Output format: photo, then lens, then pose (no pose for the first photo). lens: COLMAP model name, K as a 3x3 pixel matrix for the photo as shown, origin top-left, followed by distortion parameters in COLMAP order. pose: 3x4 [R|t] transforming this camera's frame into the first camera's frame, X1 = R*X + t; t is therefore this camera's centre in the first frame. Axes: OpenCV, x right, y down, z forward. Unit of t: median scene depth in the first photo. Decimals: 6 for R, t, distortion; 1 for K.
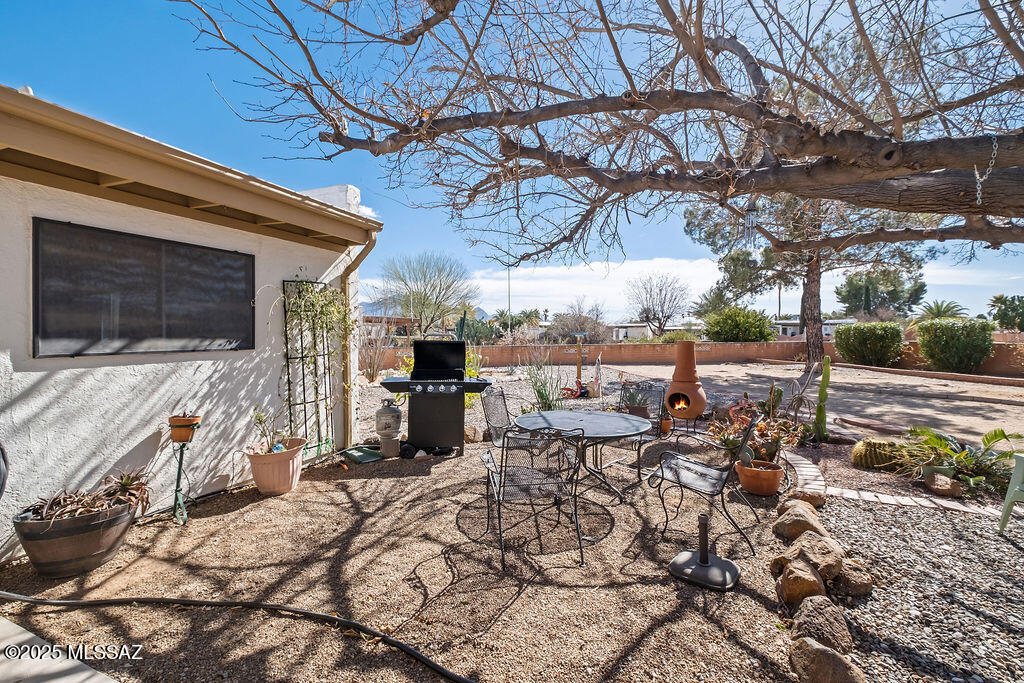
lens RADIAL K [[442.4, 0, 512.8], [0, 442.4, 335.9], [0, 0, 1]] dist [-0.003781, -0.002518]
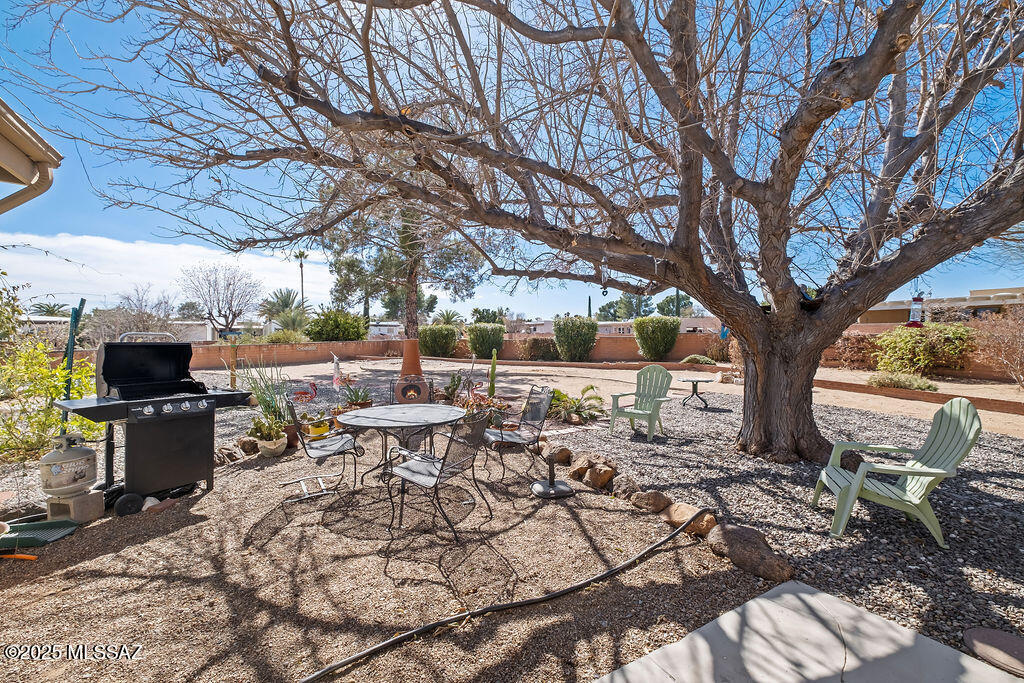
lens RADIAL K [[442.4, 0, 513.4], [0, 442.4, 346.2], [0, 0, 1]] dist [-0.003781, -0.002518]
pose [[0.581223, -0.021255, 0.813467, -0.395738], [0.001483, 0.999685, 0.025060, -0.000802], [-0.813743, -0.013359, 0.581071, 0.105261]]
